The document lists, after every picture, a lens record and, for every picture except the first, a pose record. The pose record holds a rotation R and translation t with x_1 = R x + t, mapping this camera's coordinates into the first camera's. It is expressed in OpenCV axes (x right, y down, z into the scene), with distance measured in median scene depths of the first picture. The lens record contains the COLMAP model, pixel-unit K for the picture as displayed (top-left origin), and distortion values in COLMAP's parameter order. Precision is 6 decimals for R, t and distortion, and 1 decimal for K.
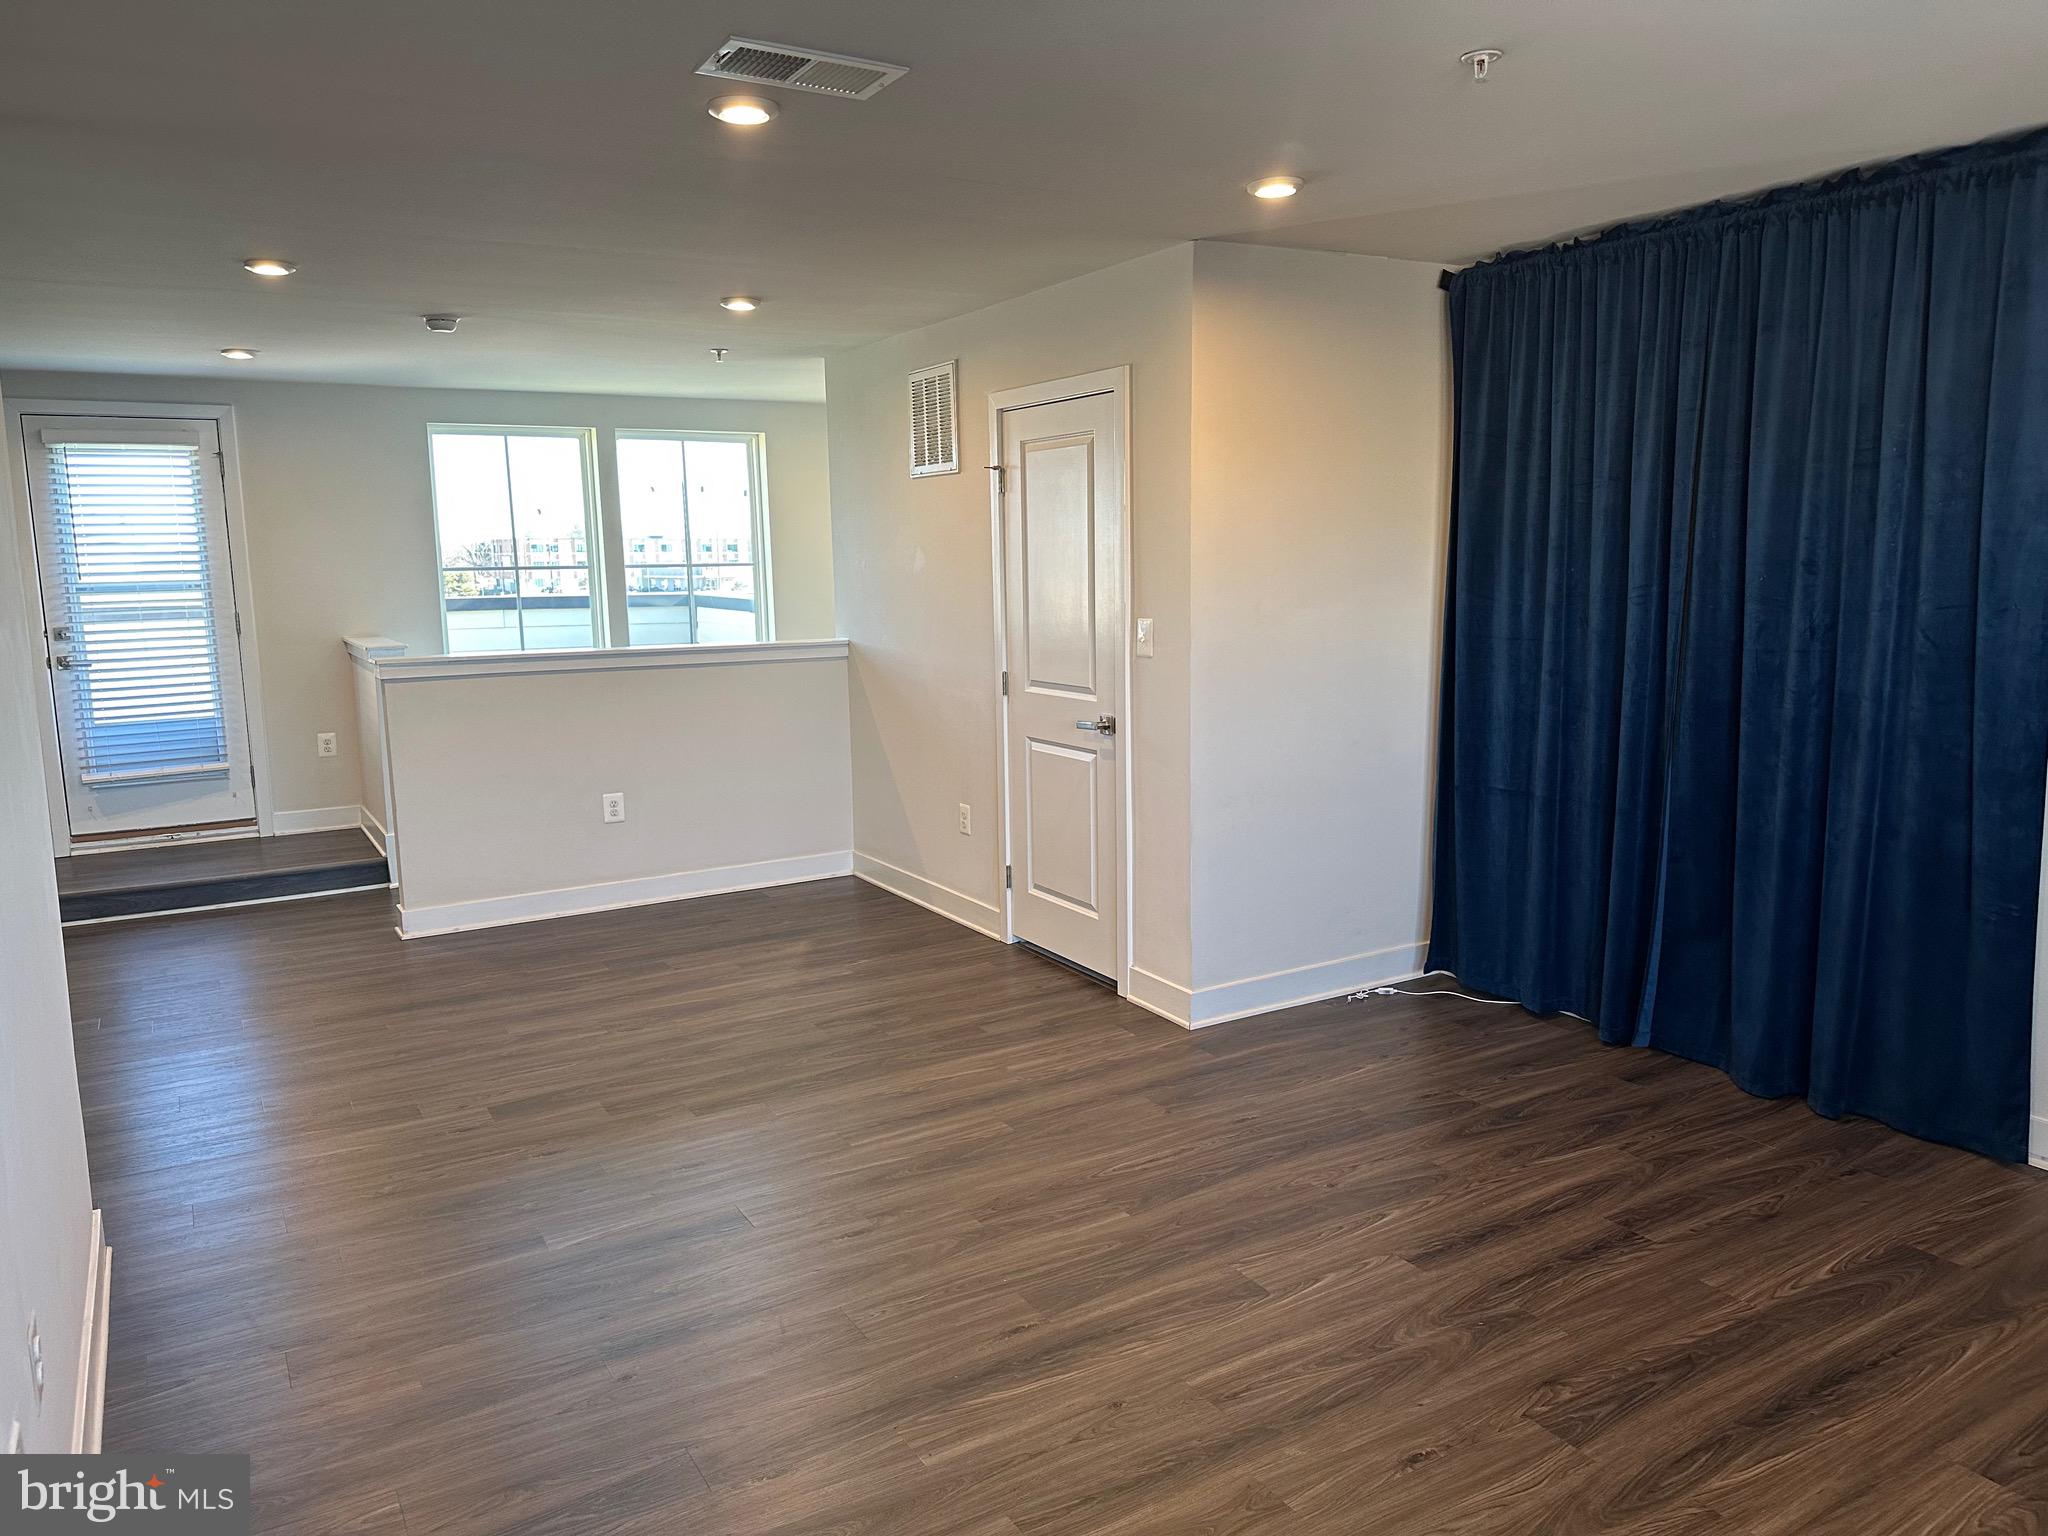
lens RADIAL K [[1430.4, 0, 1023.4], [0, 1430.4, 774.0], [0, 0, 1]] dist [0.075082, -0.084714]
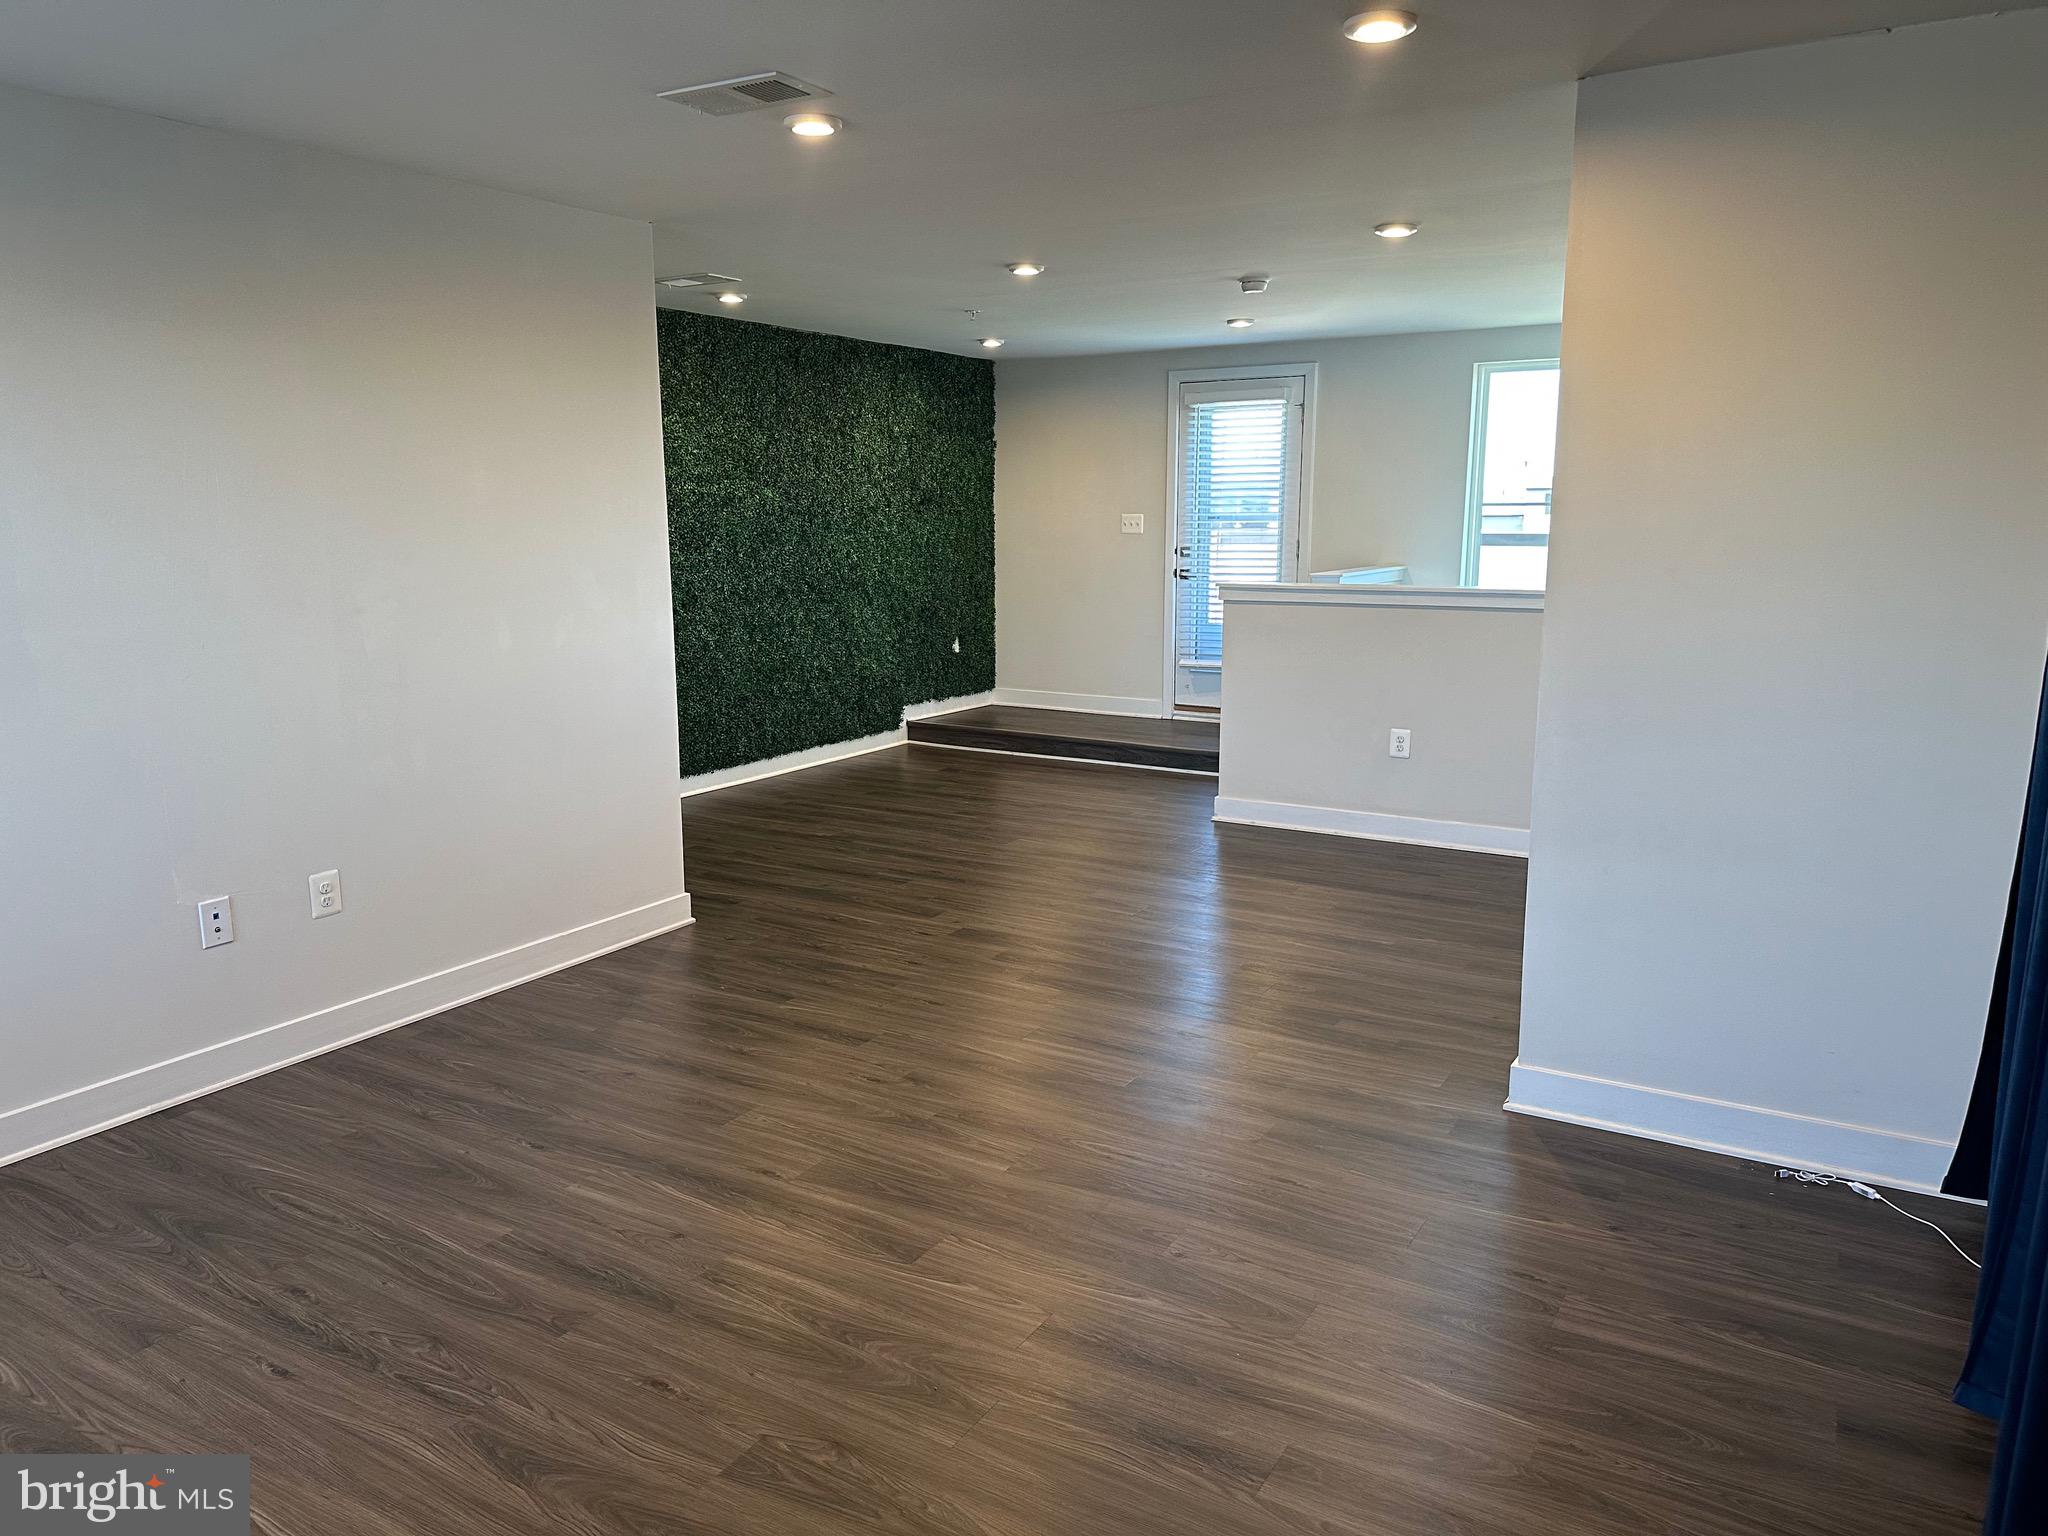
lens RADIAL K [[1430.4, 0, 1004.2], [0, 1430.4, 767.3], [0, 0, 1]] dist [0.075082, -0.084714]
pose [[0.467230, 0.175482, -0.866546, 0.598776], [-0.140751, 0.982369, 0.123046, -0.058262], [0.872861, 0.064476, 0.483691, 0.346196]]
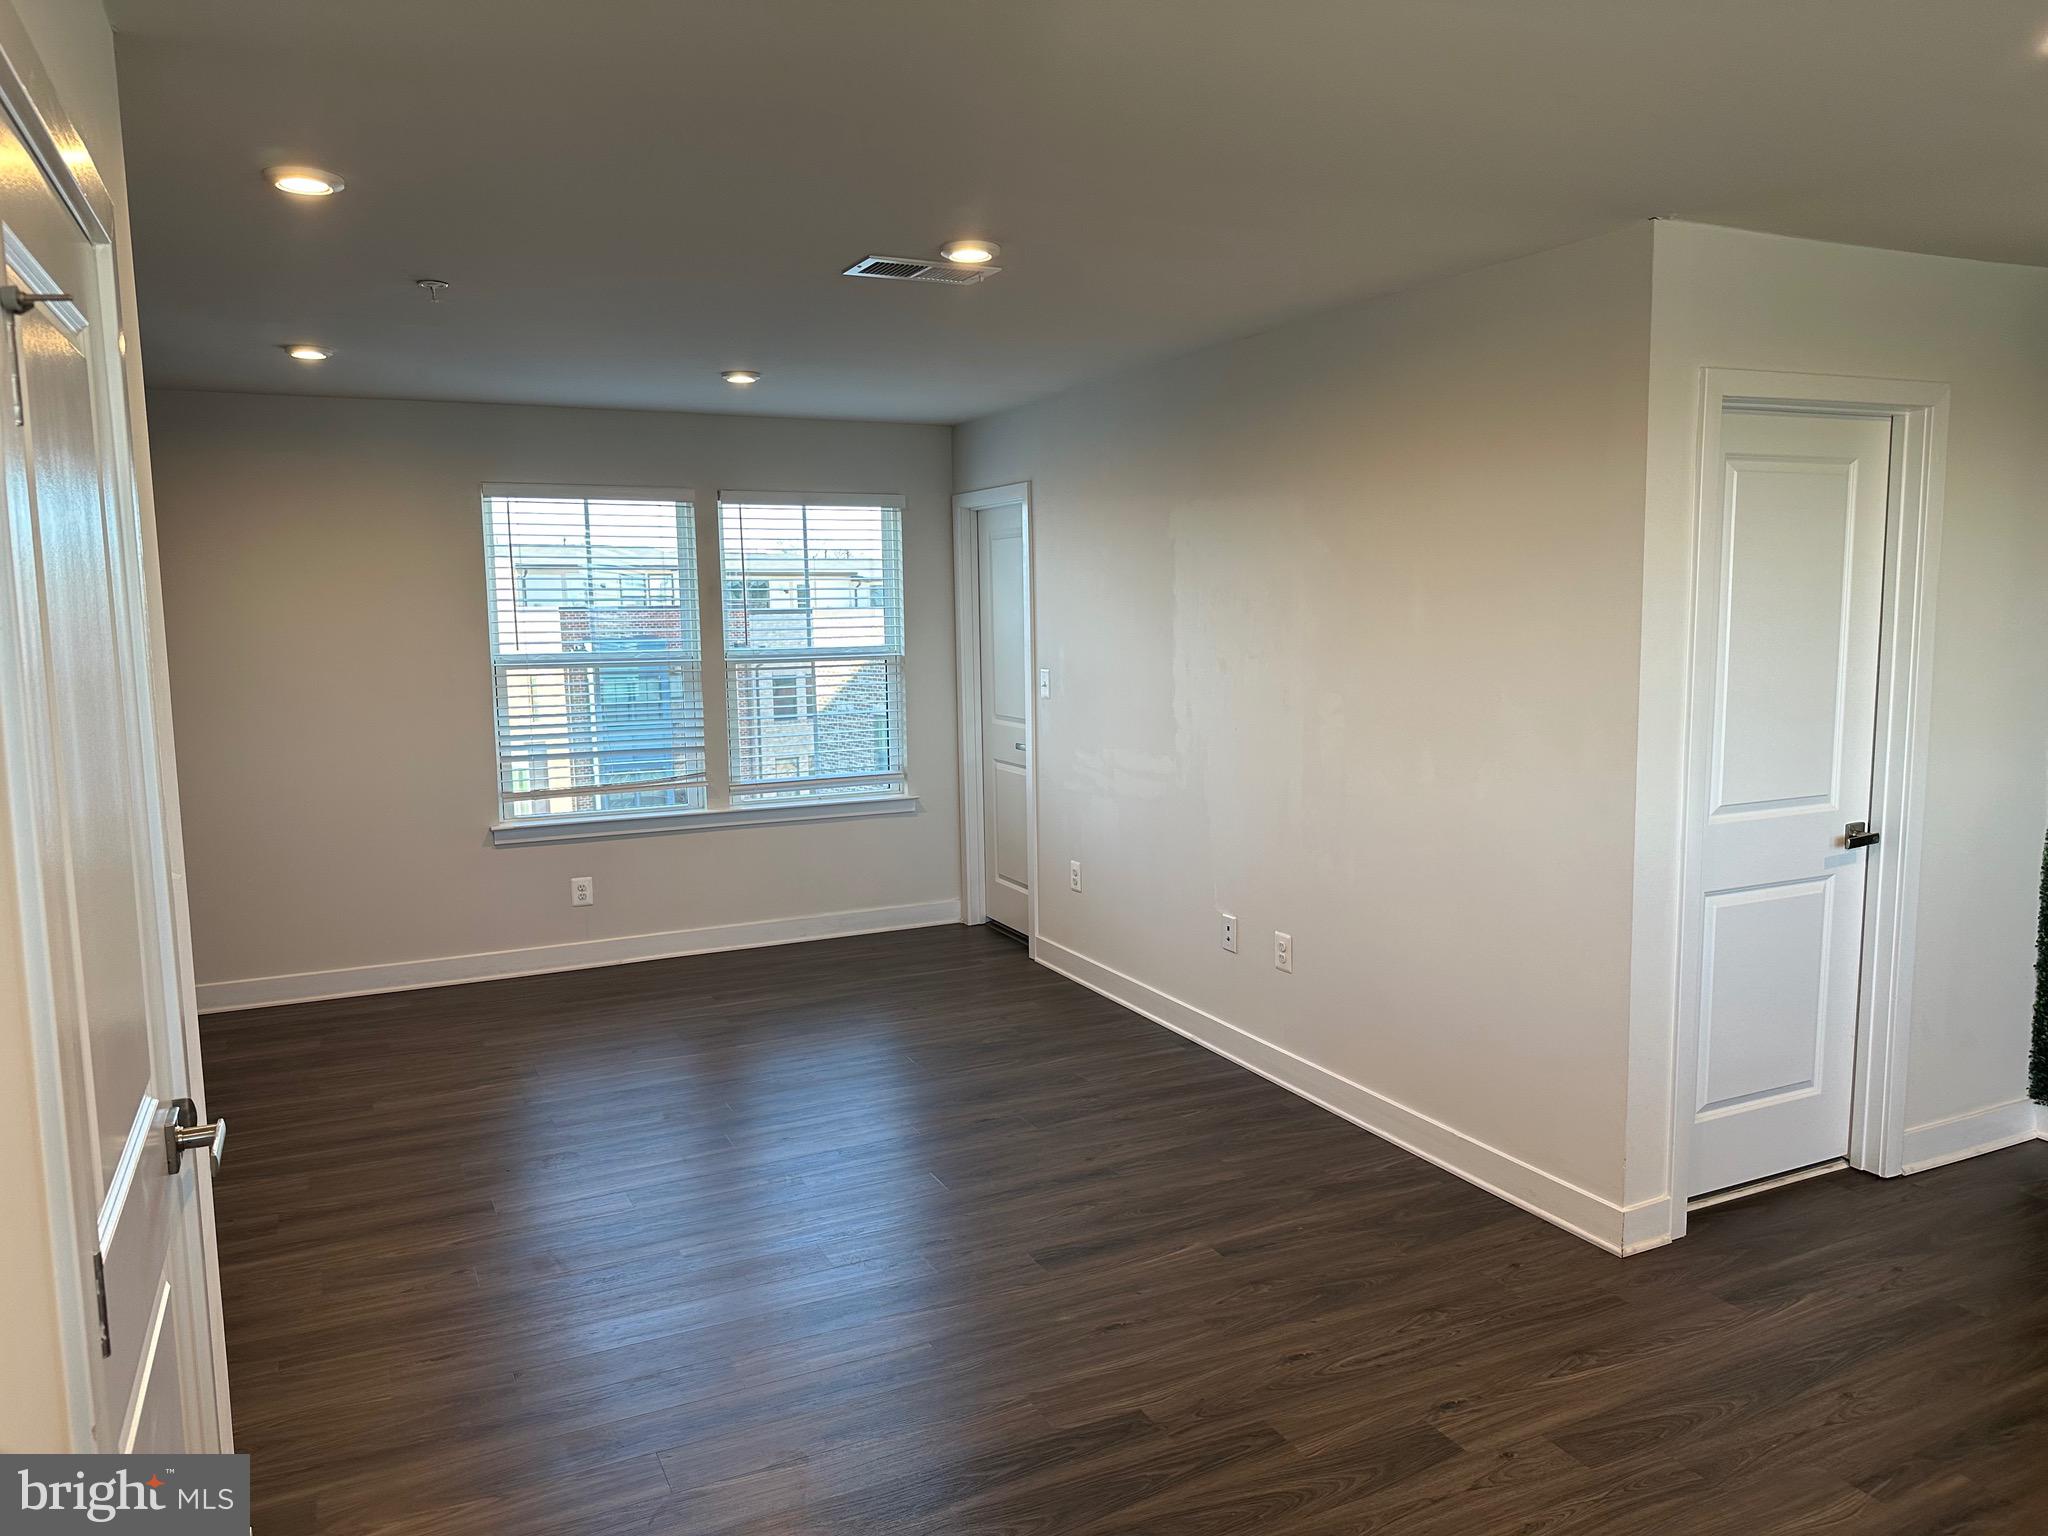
lens RADIAL K [[1430.4, 0, 1037.4], [0, 1430.4, 759.1], [0, 0, 1]] dist [0.075082, -0.084714]
pose [[-0.997101, 0.023075, 0.072510, -0.192284], [0.042022, 0.961407, 0.271903, -0.225095], [-0.063437, 0.274161, -0.959589, 1.312784]]
